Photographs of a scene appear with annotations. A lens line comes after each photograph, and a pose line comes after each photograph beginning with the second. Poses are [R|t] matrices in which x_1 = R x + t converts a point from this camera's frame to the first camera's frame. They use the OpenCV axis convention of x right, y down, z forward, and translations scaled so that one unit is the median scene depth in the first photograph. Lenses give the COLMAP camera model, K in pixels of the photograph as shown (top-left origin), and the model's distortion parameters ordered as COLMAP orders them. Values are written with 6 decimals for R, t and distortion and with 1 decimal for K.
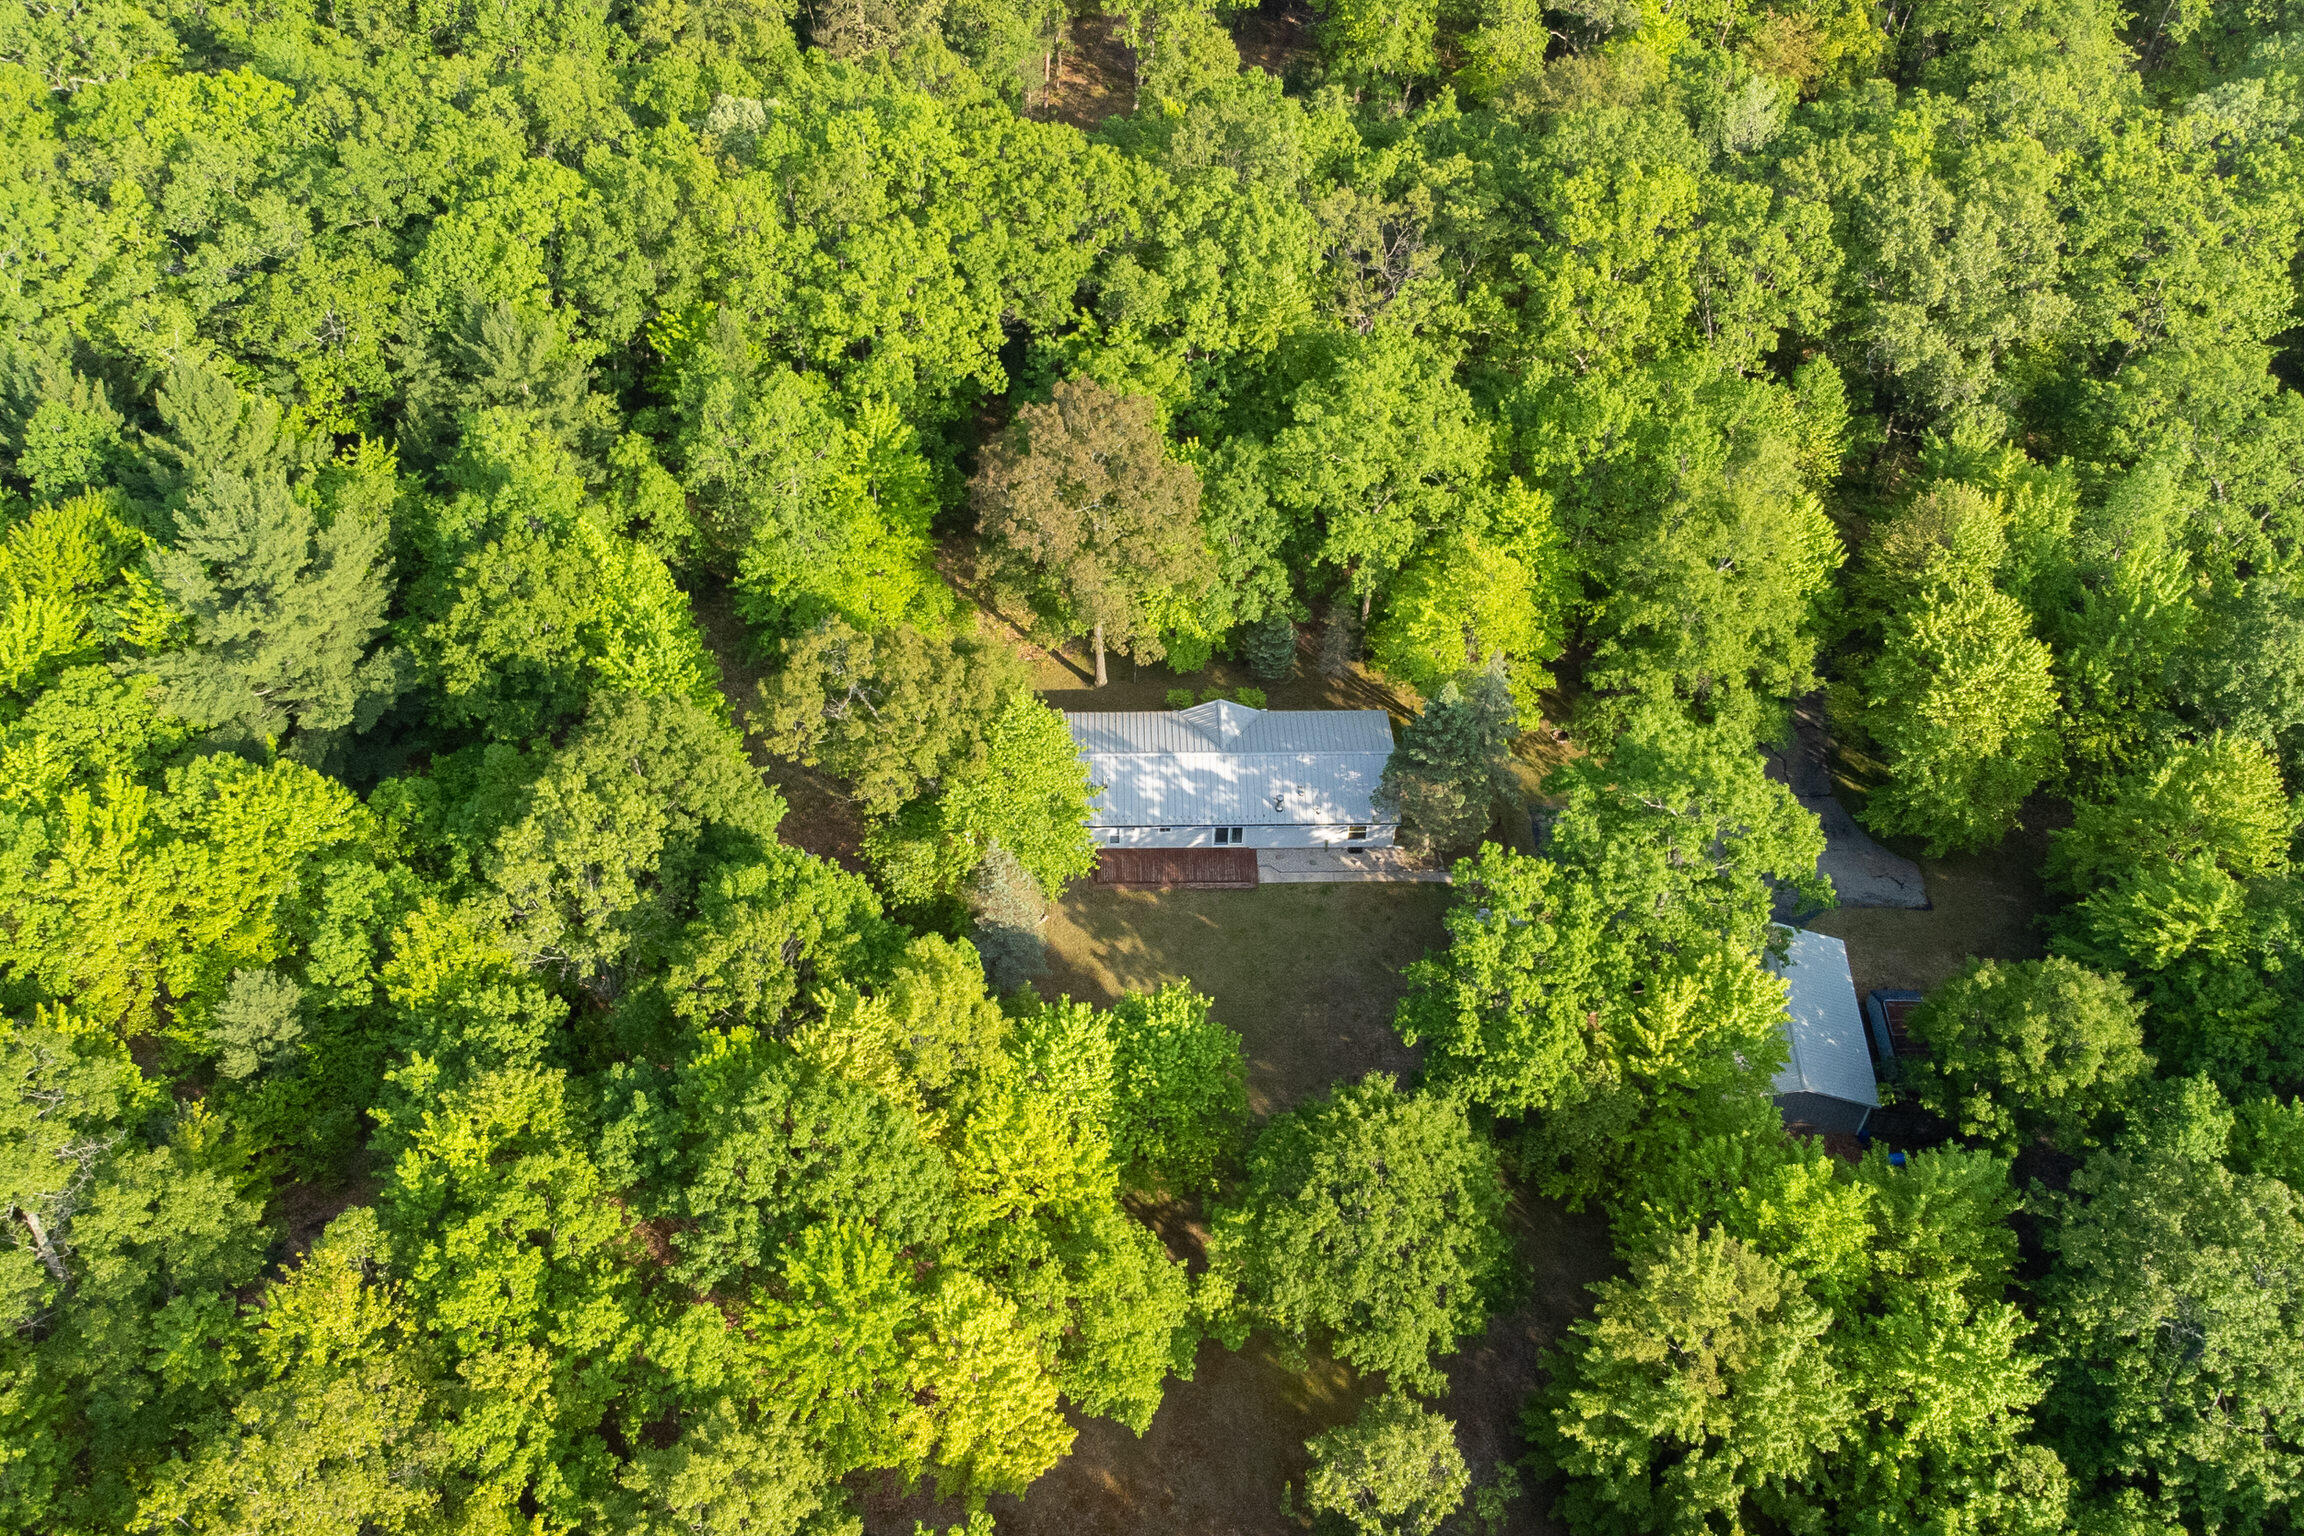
lens RADIAL K [[2019.1, 0, 1159.3], [0, 2019.1, 773.5], [0, 0, 1]] dist [0.003084, 0.092694]
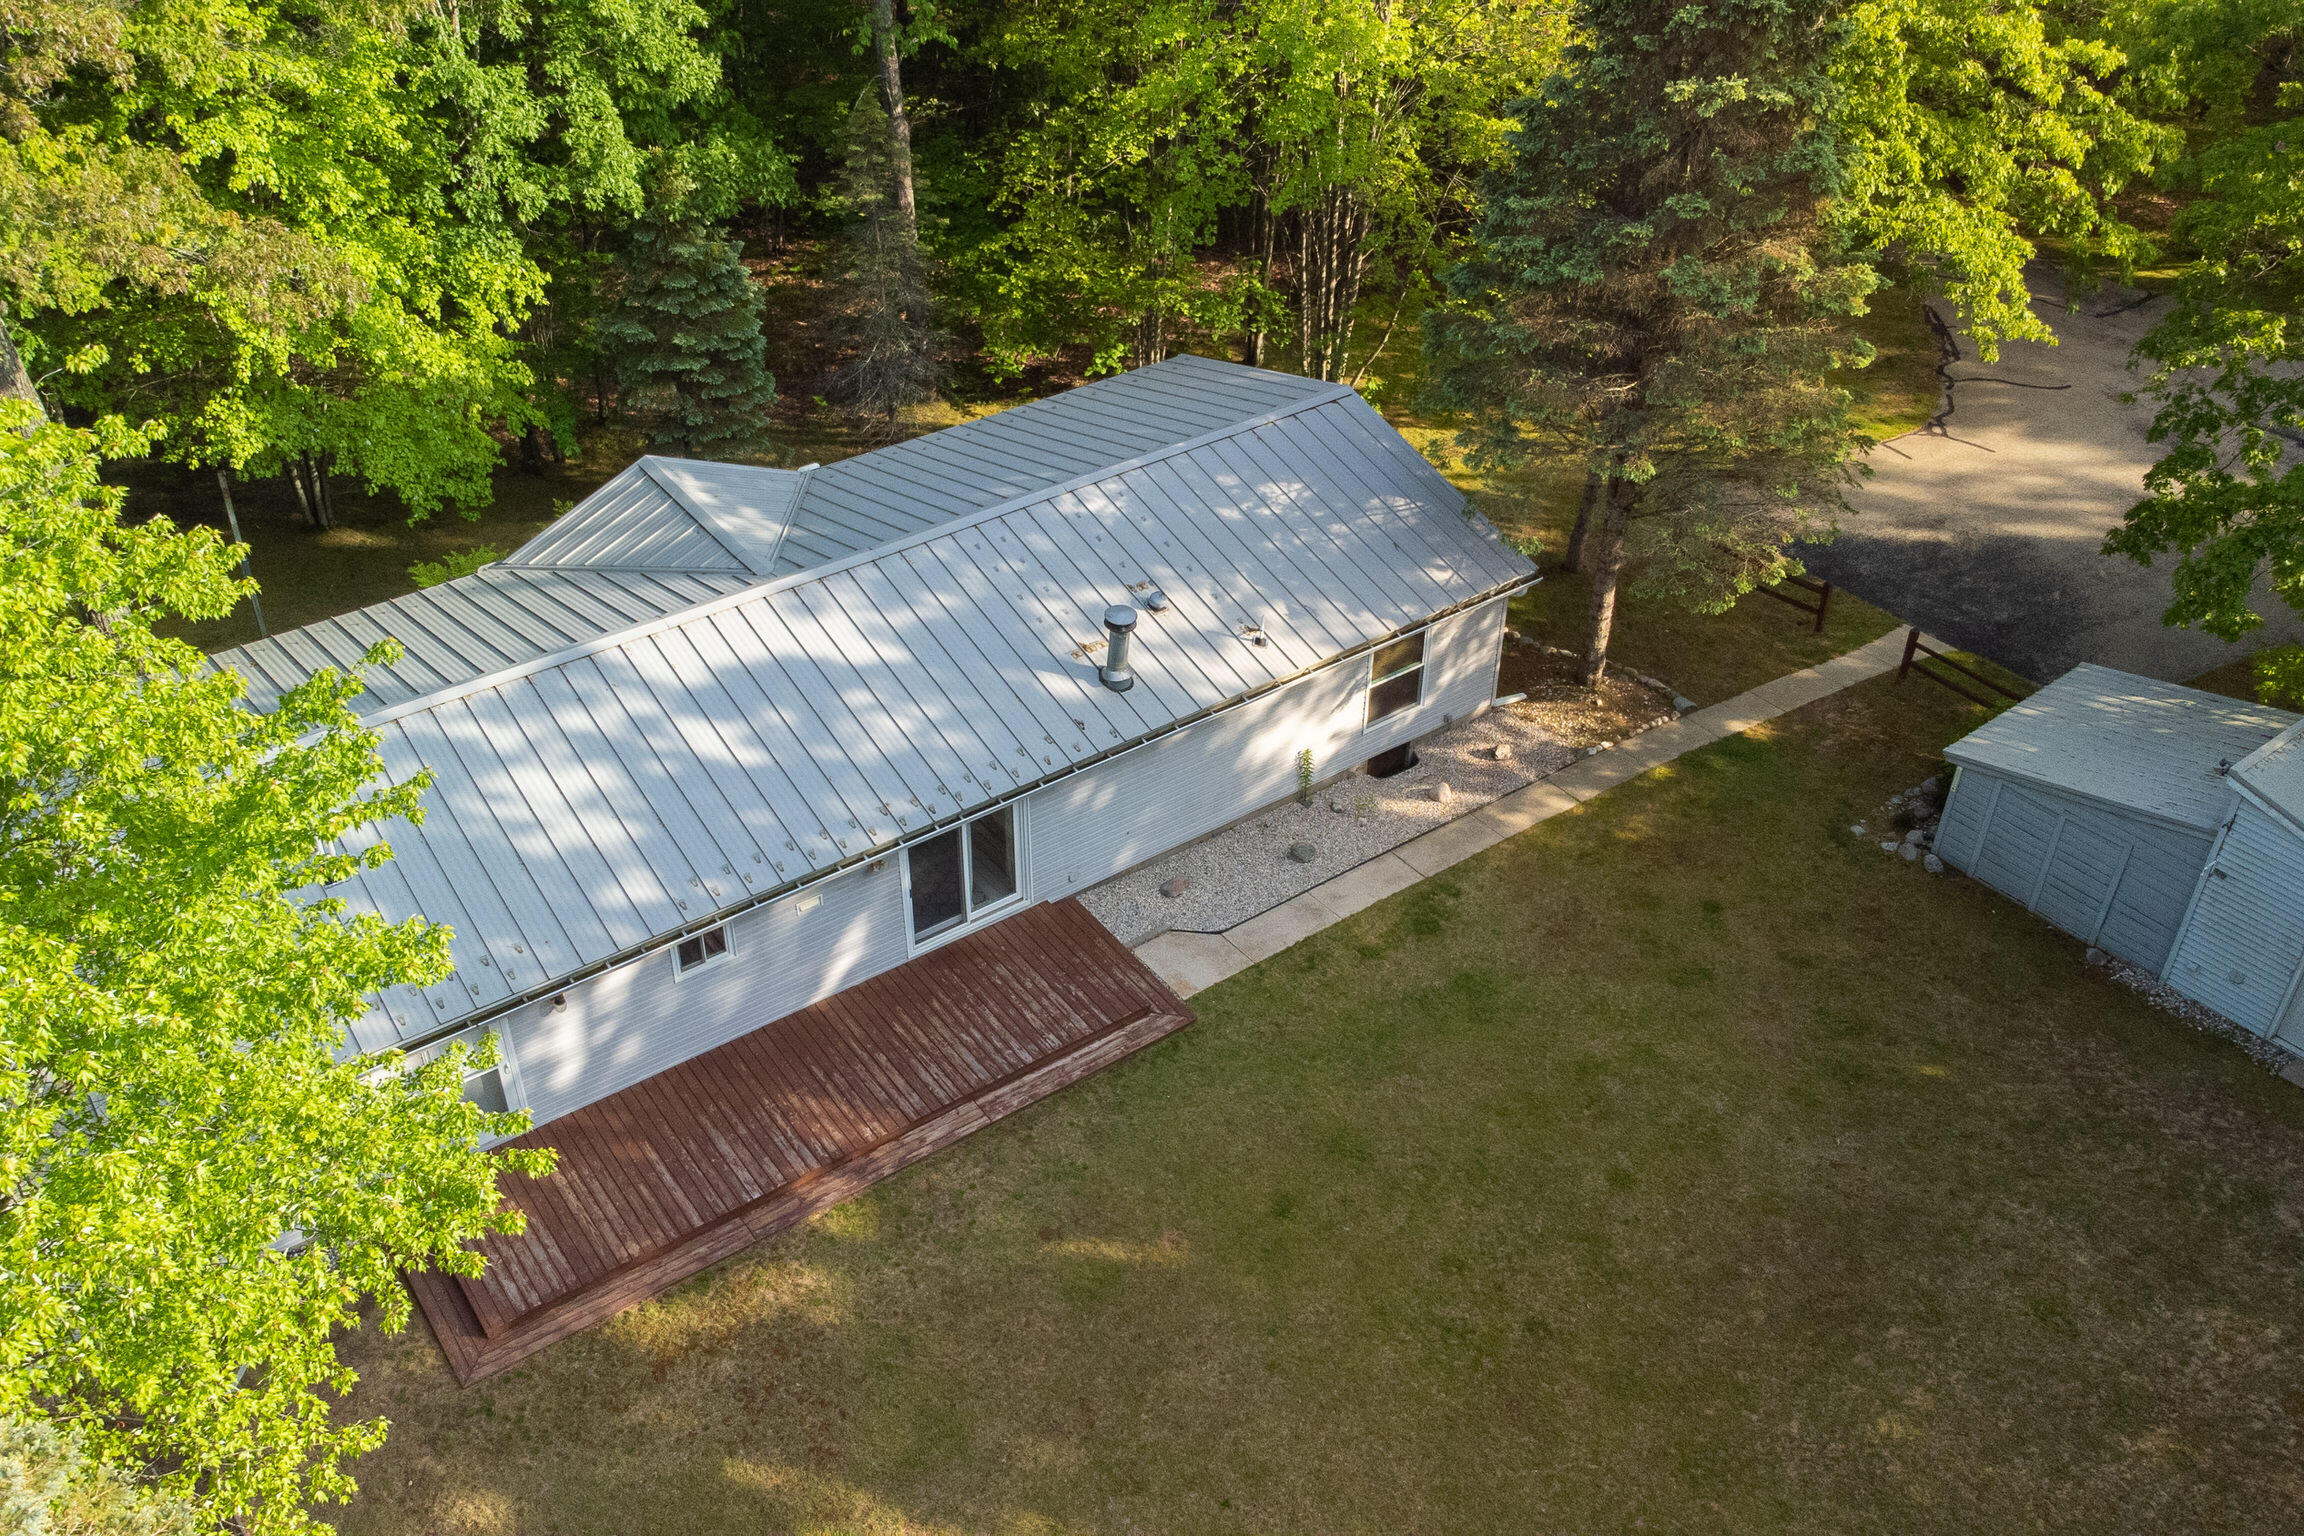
lens RADIAL K [[2019.1, 0, 1143.2], [0, 2019.1, 748.0], [0, 0, 1]] dist [0.003084, 0.092694]
pose [[0.825969, -0.340125, 0.449544, -0.050419], [0.422103, 0.901734, -0.093297, 0.051482], [-0.373637, 0.266814, 0.888372, 0.862027]]
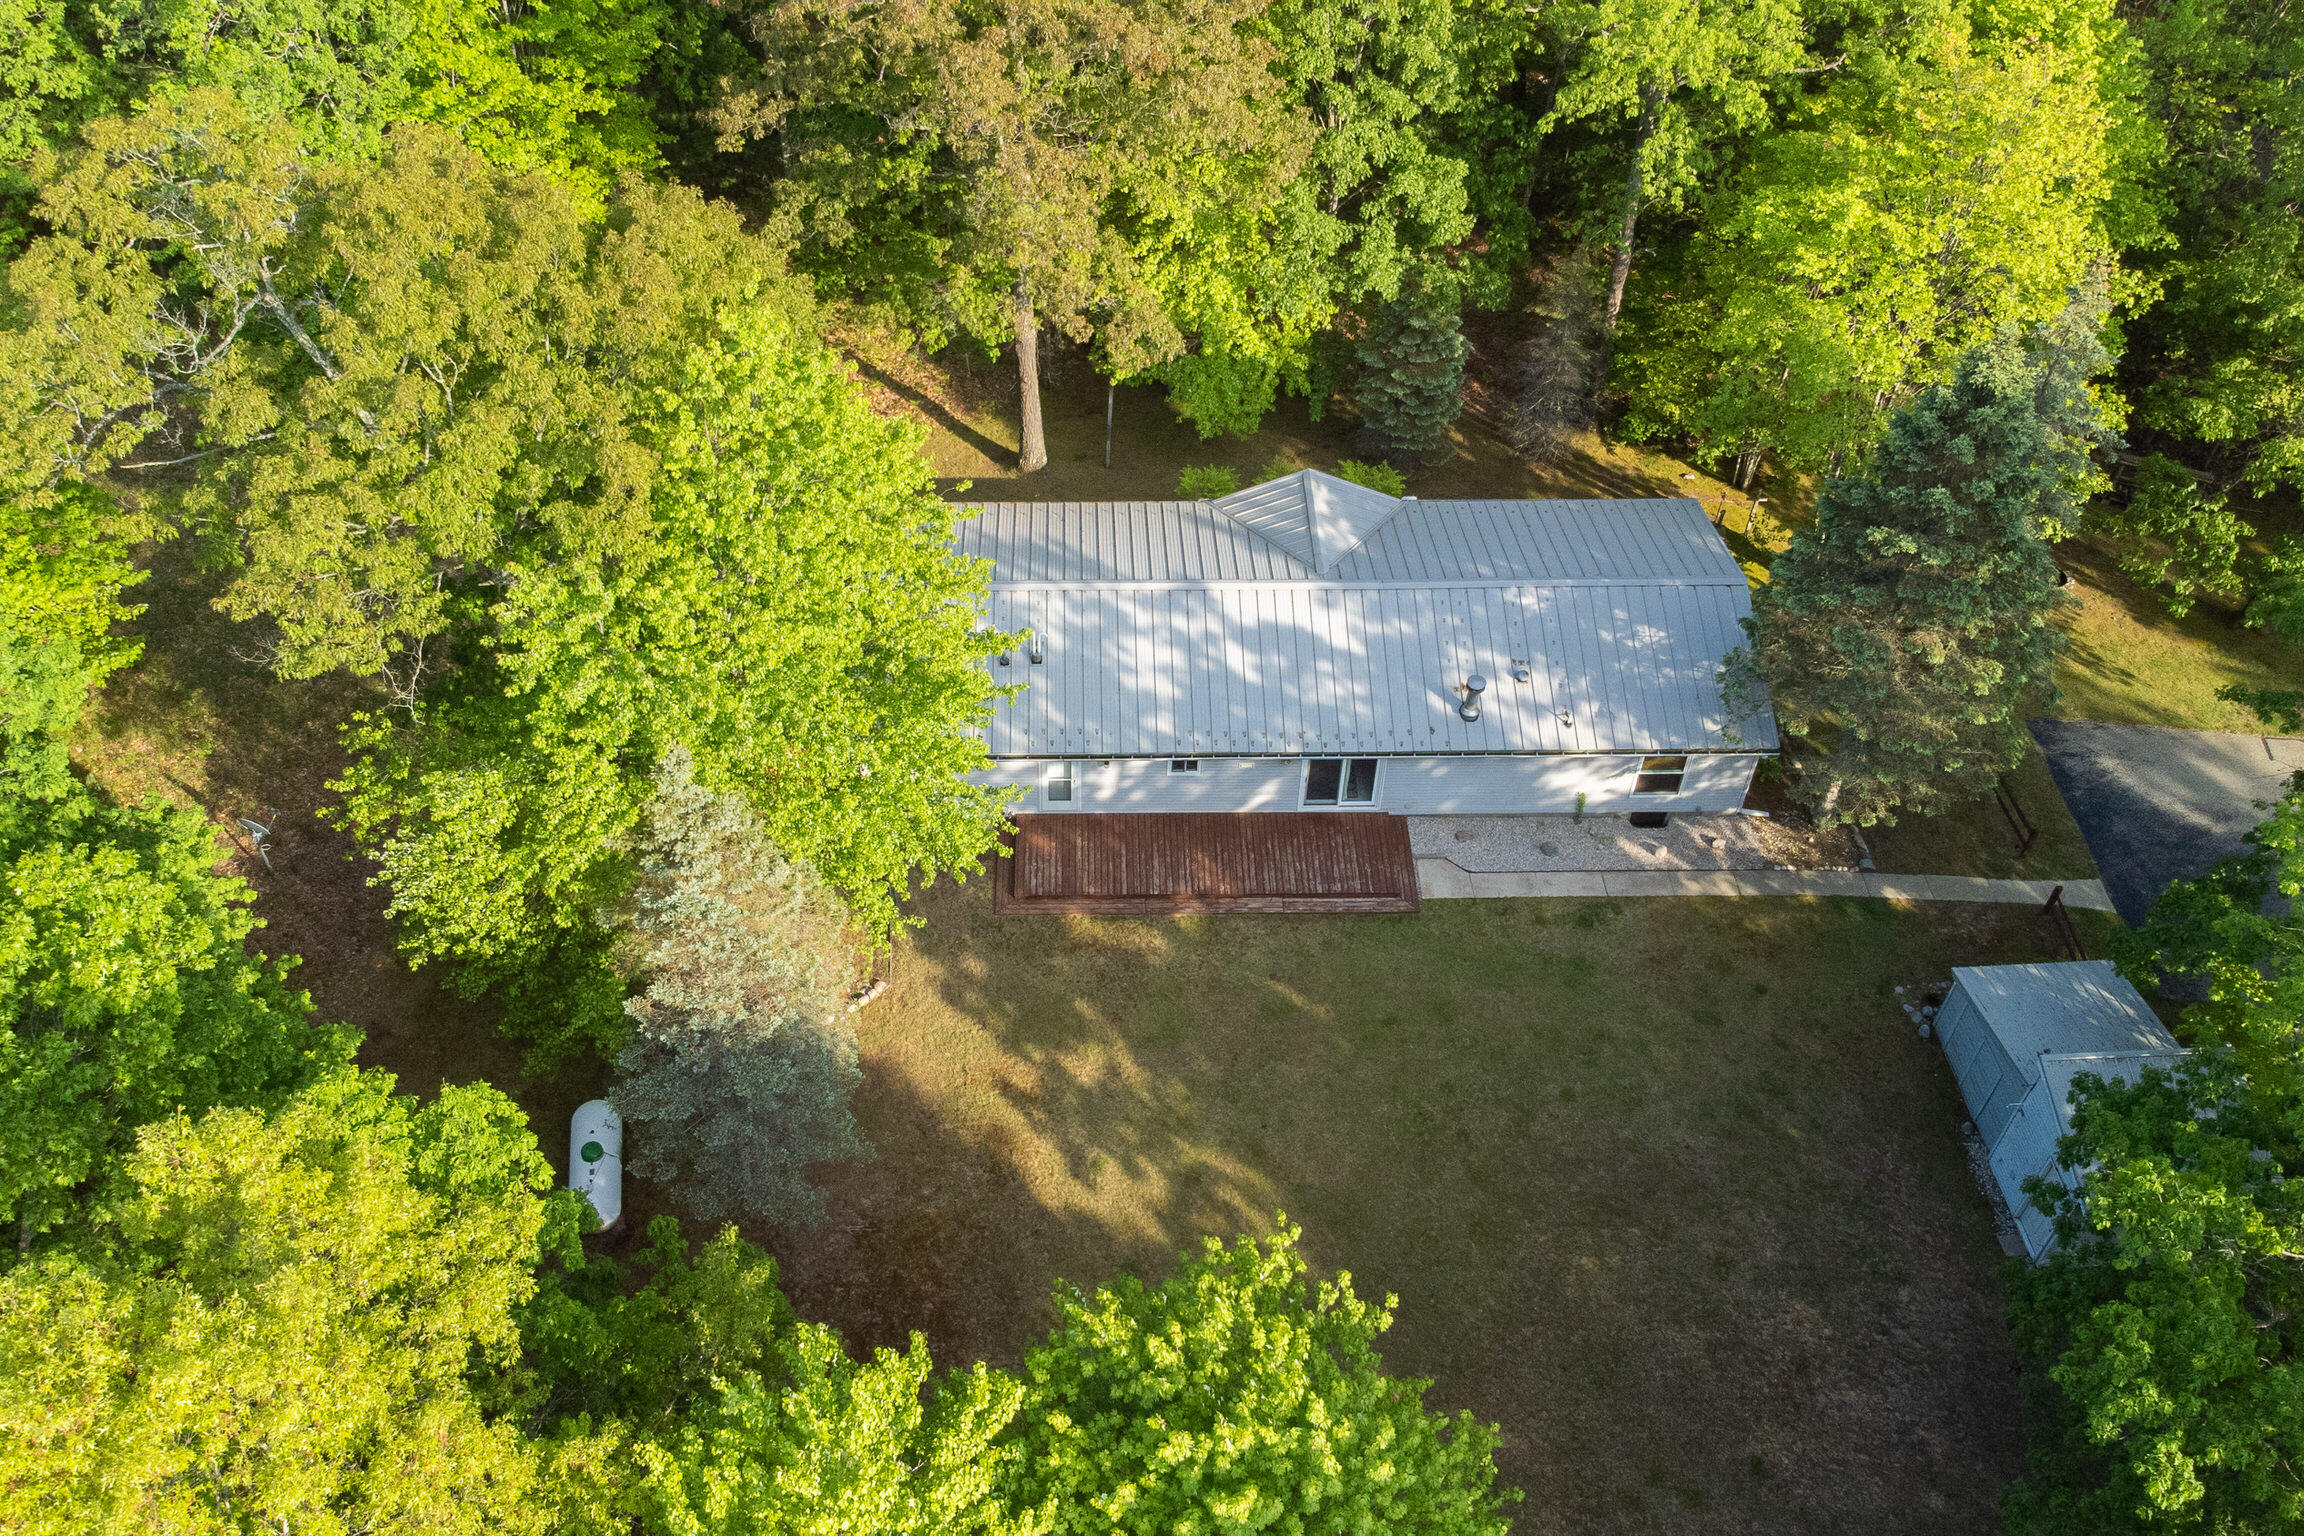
lens RADIAL K [[2019.1, 0, 1132.6], [0, 2019.1, 767.2], [0, 0, 1]] dist [0.003084, 0.092694]
pose [[0.999999, -0.001267, -0.000326, -0.008028], [0.001258, 0.999640, -0.026813, 0.041784], [0.000360, 0.026812, 0.999640, 0.652732]]
